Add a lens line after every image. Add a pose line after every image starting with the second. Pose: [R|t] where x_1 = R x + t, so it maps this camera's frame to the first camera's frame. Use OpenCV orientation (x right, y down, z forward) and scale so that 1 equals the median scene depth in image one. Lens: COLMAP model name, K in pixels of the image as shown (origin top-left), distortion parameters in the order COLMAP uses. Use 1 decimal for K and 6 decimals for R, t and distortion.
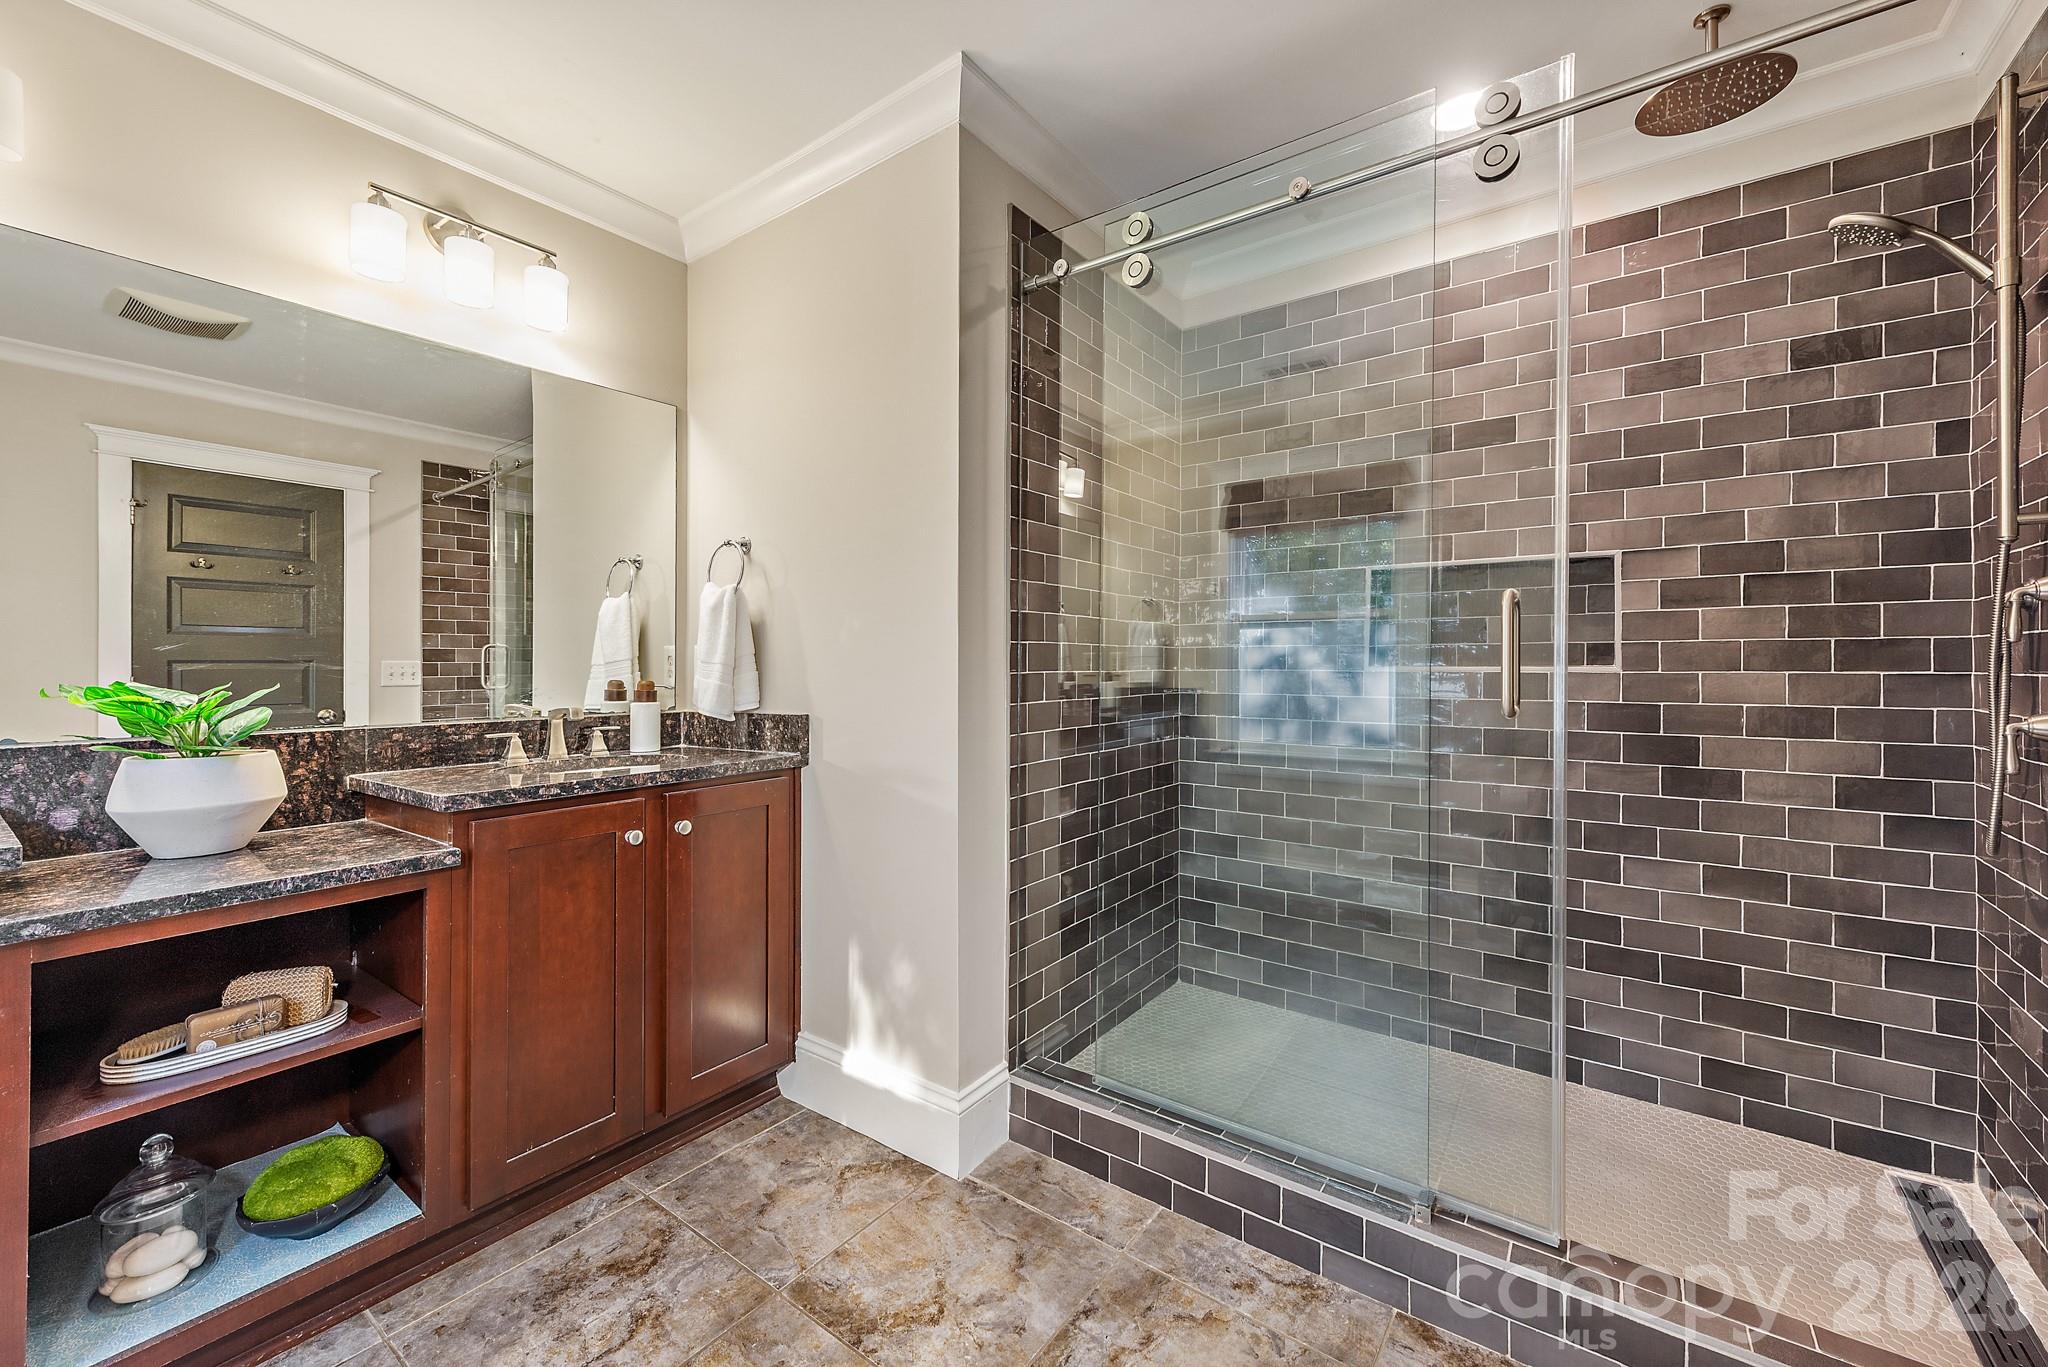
lens RADIAL K [[800.1, 0, 1030.9], [0, 800.1, 655.0], [0, 0, 1]] dist [0.001154, 0.000090]
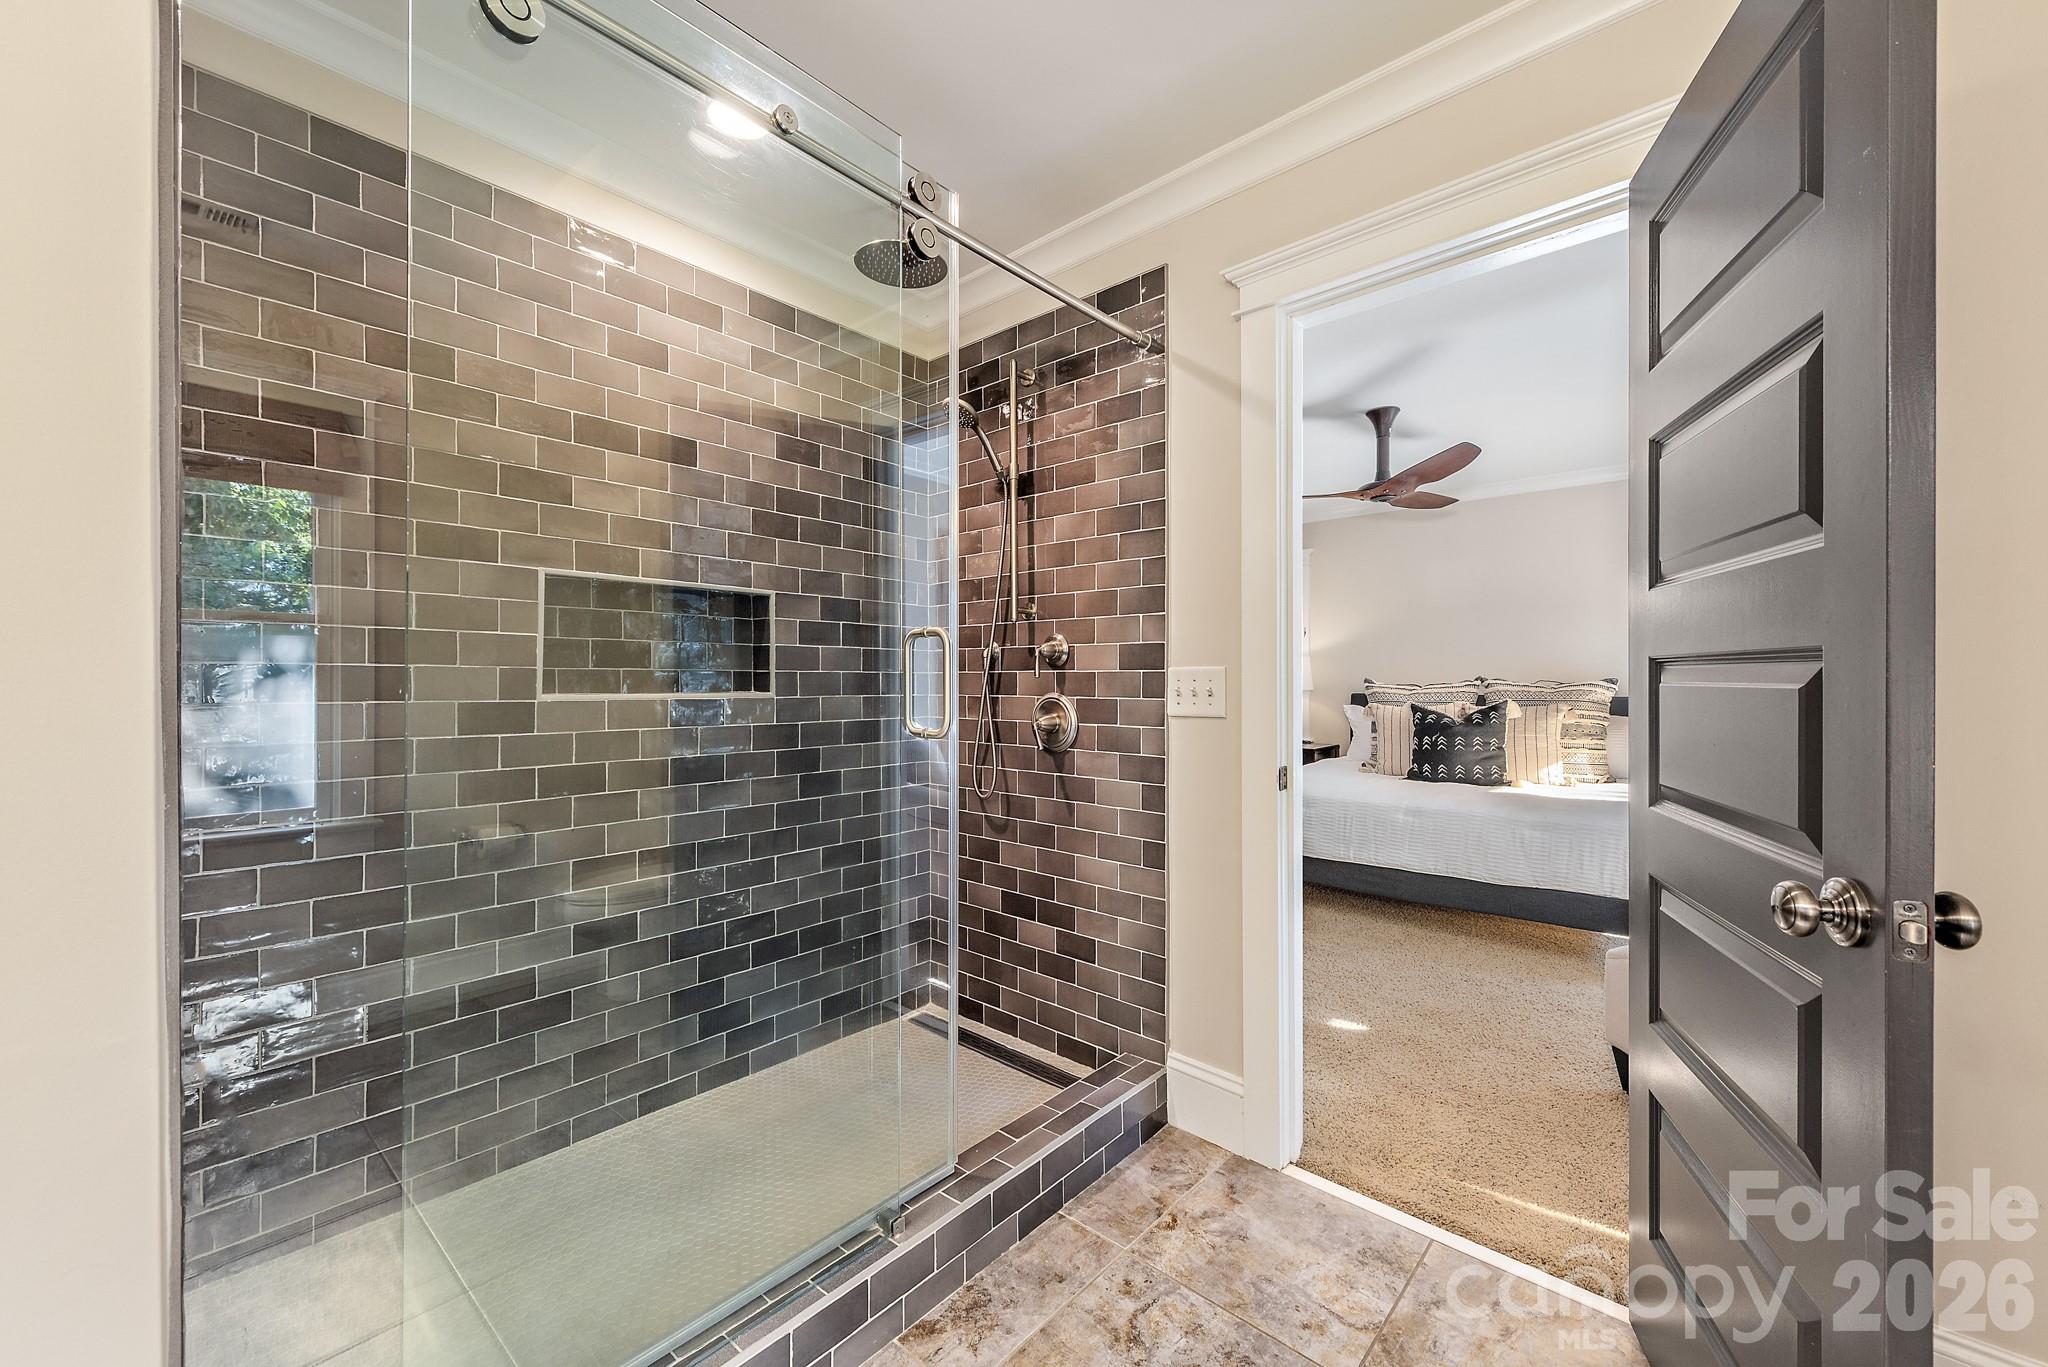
lens RADIAL K [[797.5, 0, 1031.4], [0, 797.5, 682.0], [0, 0, 1]] dist [0.001202, -0.002085]
pose [[0.088839, -0.002077, 0.996044, -0.374357], [-0.008219, 0.999962, 0.002819, -0.007458], [-0.996012, -0.008437, 0.088818, 0.538156]]
